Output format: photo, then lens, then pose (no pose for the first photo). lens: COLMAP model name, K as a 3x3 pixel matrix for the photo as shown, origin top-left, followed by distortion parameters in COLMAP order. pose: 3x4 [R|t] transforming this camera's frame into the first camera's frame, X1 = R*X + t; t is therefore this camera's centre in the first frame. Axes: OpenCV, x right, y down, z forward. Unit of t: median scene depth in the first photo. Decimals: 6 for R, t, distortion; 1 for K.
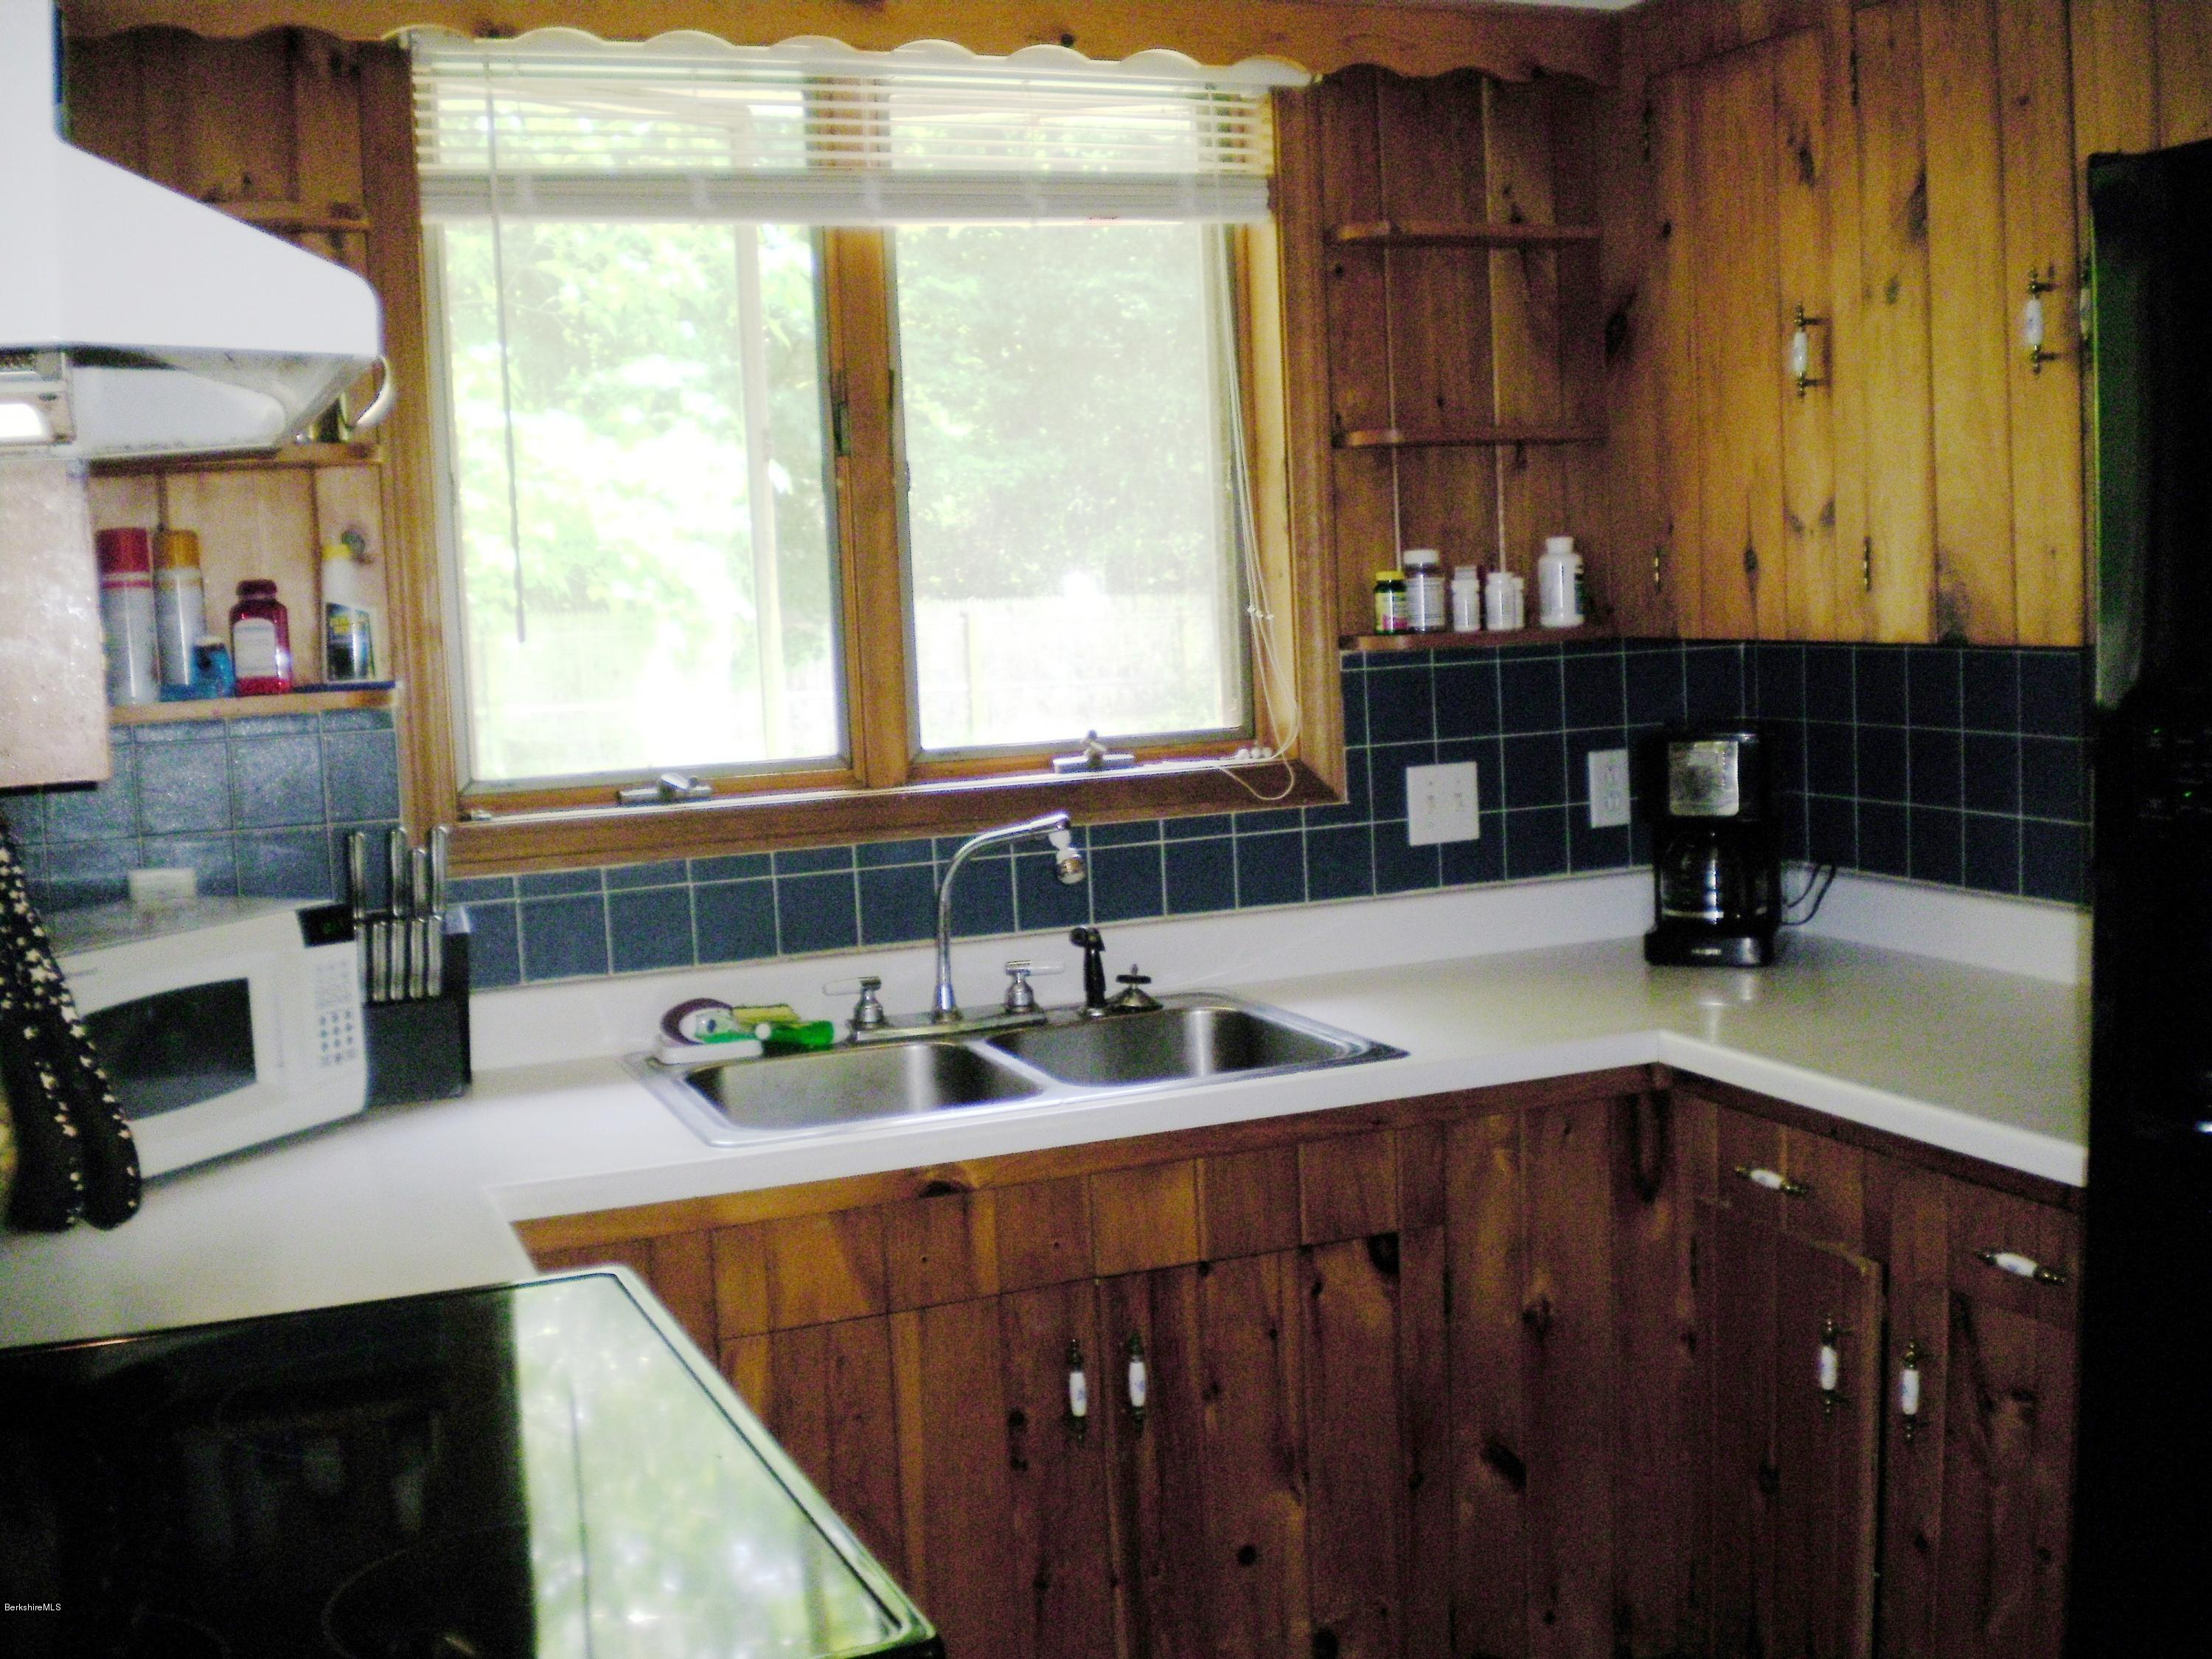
lens RADIAL K [[2399.8, 0, 1108.4], [0, 2399.8, 815.9], [0, 0, 1]] dist [-0.129688, 0.000000]
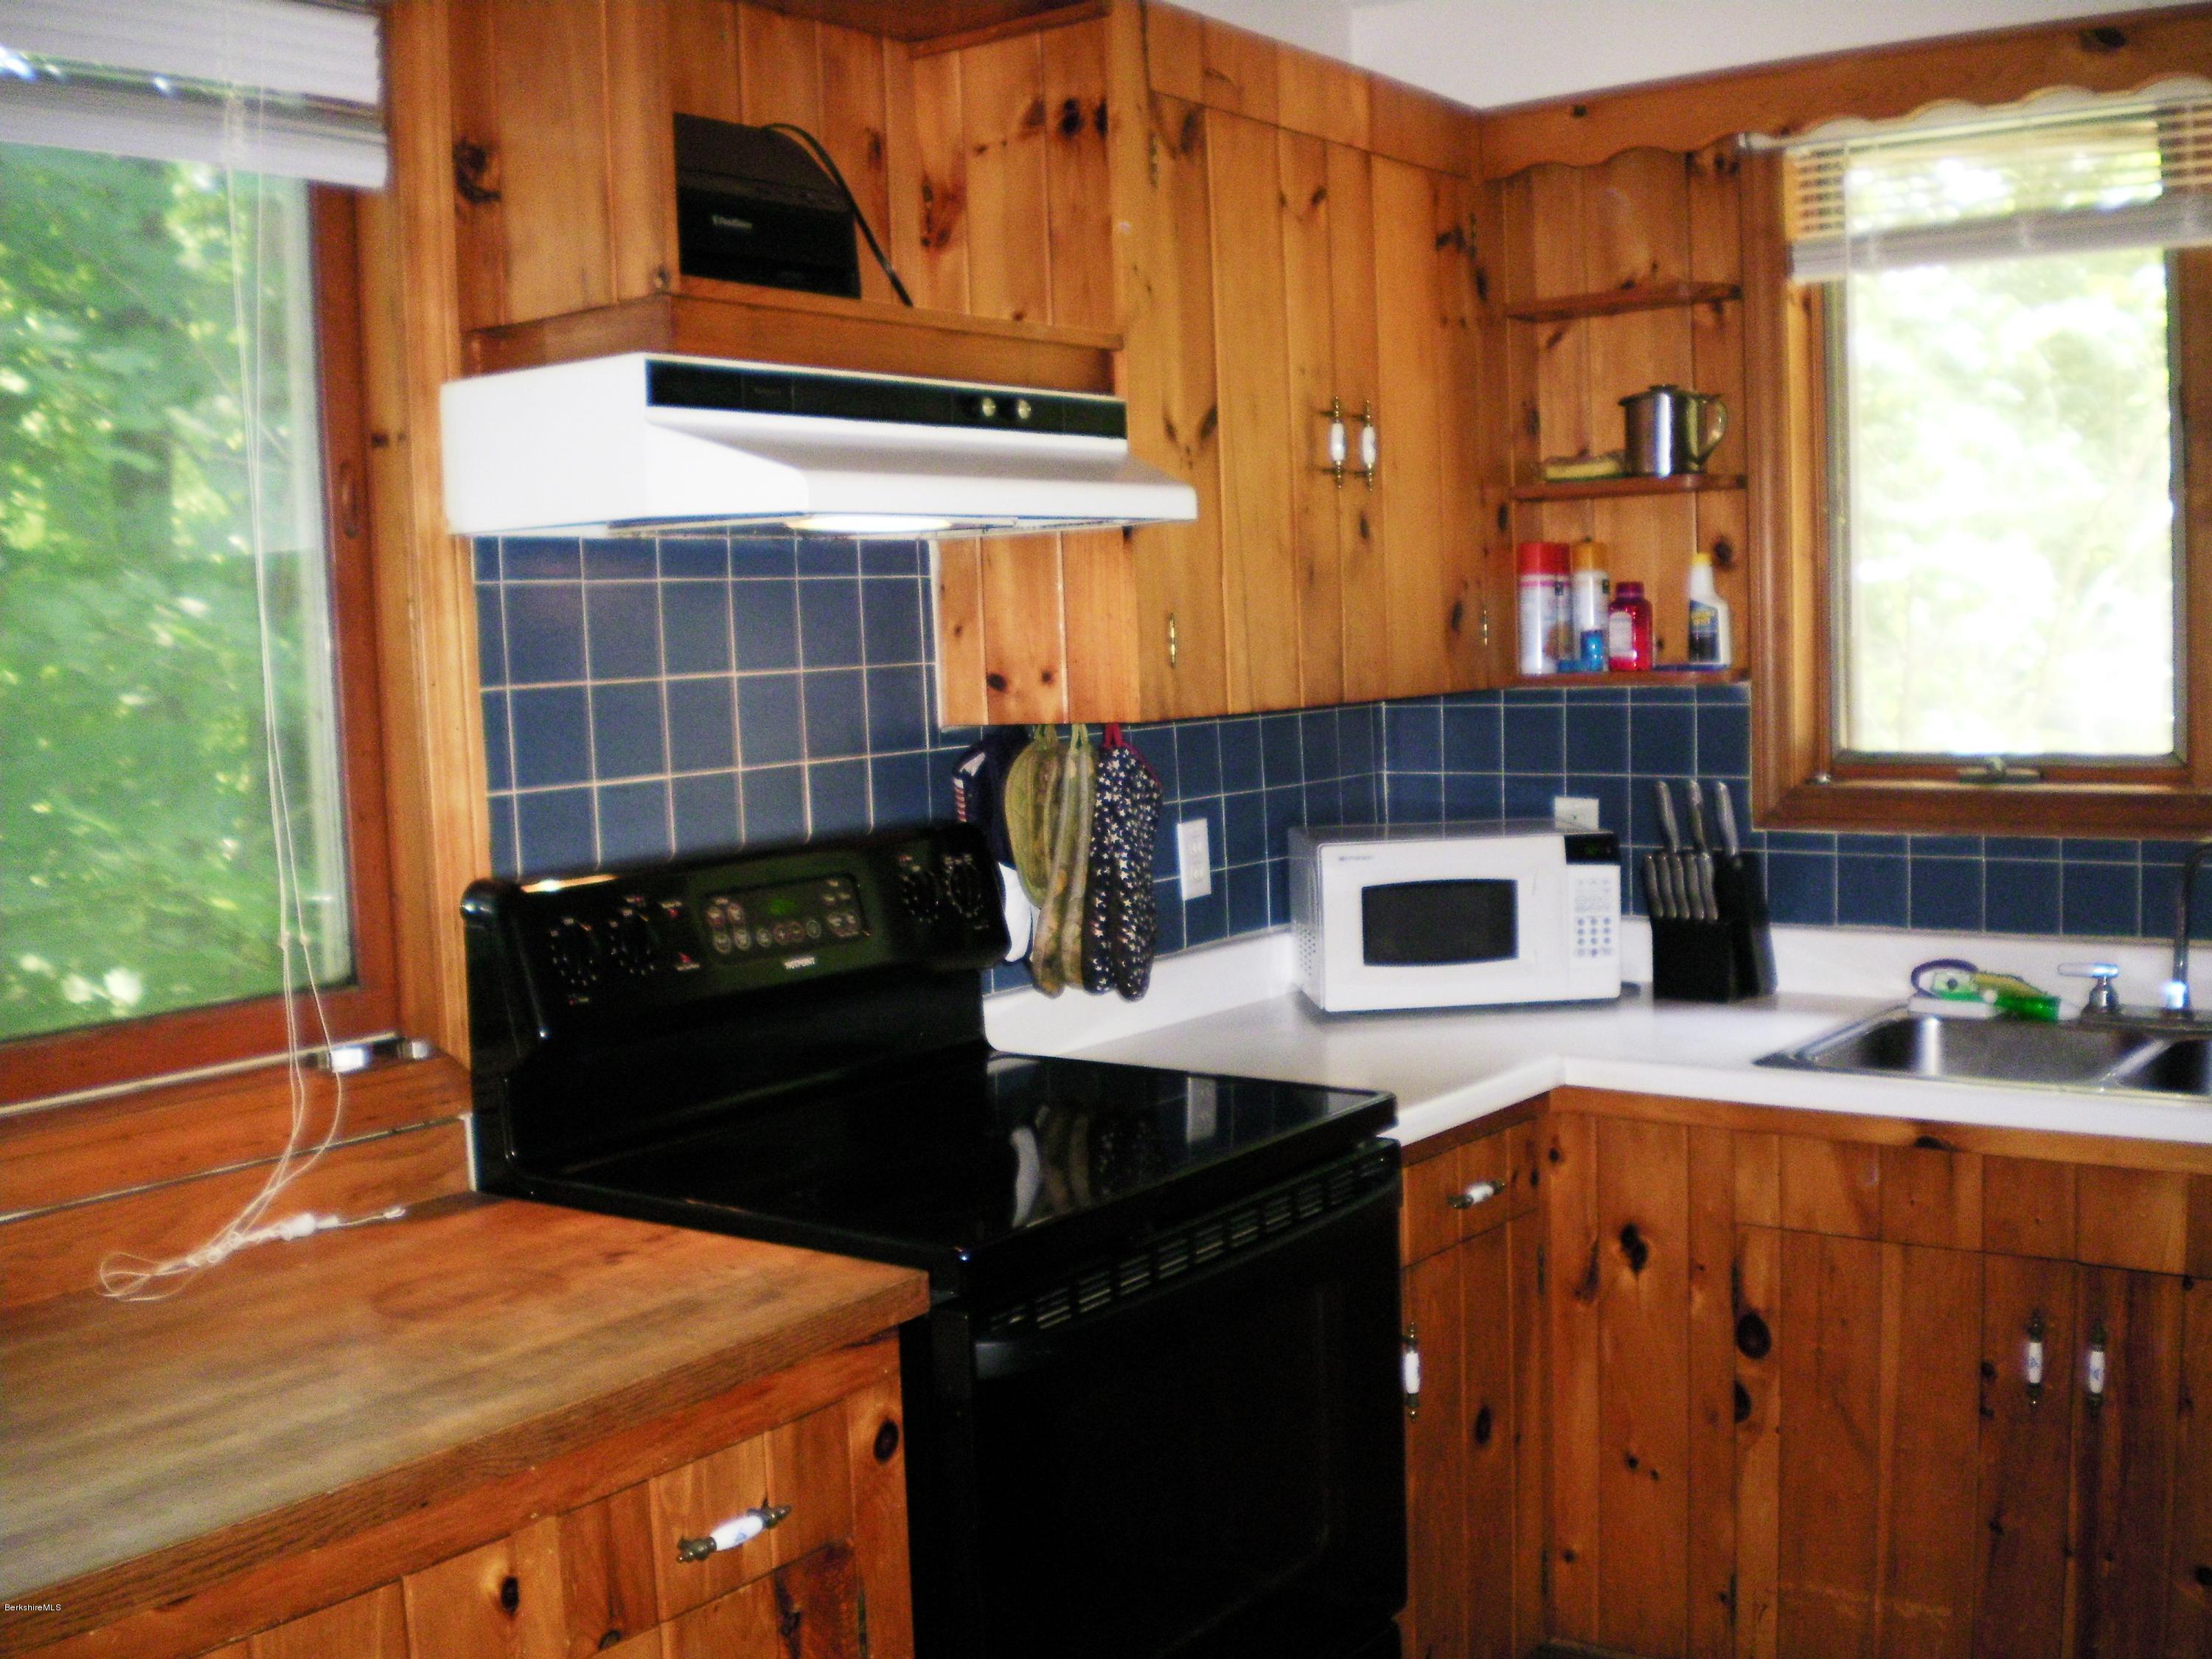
lens RADIAL K [[2399.8, 0, 1110.9], [0, 2399.8, 841.7], [0, 0, 1]] dist [-0.129688, 0.000000]
pose [[0.495622, 0.104288, -0.862254, 0.642828], [-0.074321, 0.994216, 0.077529, -0.038725], [0.865353, 0.025659, 0.500506, 0.107777]]
